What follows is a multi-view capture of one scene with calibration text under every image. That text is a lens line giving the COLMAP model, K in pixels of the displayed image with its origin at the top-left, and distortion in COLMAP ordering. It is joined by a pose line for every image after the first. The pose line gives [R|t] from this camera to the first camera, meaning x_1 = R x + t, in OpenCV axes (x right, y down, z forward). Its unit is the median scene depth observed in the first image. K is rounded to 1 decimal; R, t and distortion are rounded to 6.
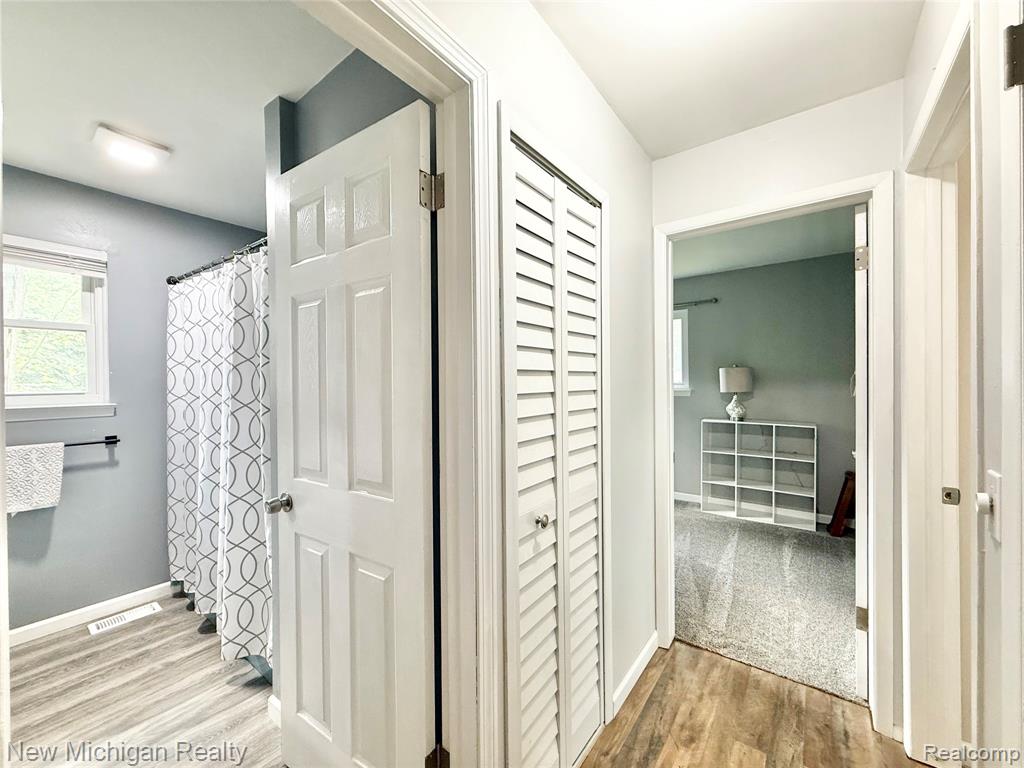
lens RADIAL K [[416.4, 0, 508.1], [0, 416.4, 383.3], [0, 0, 1]] dist [-0.000887, -0.000216]
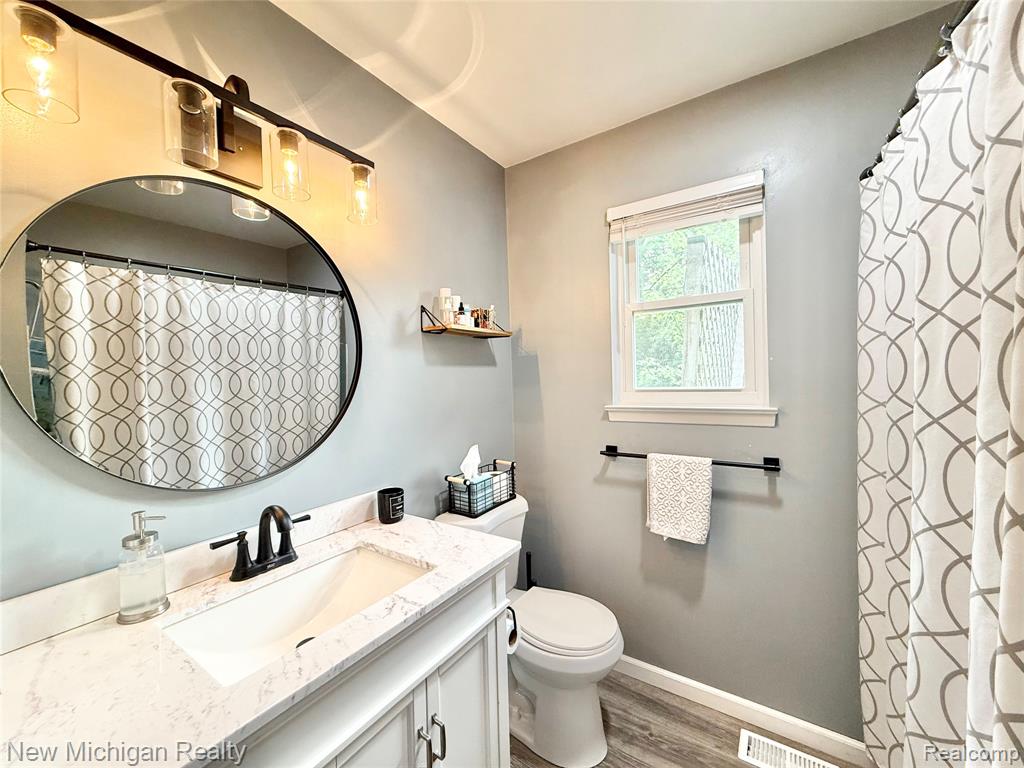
lens RADIAL K [[416.4, 0, 508.1], [0, 416.4, 383.3], [0, 0, 1]] dist [-0.000887, -0.000216]
pose [[0.095773, 0.015825, -0.995277, -0.359968], [0.015314, 0.999732, 0.017369, -0.006039], [0.995285, -0.016905, 0.095505, 0.541096]]
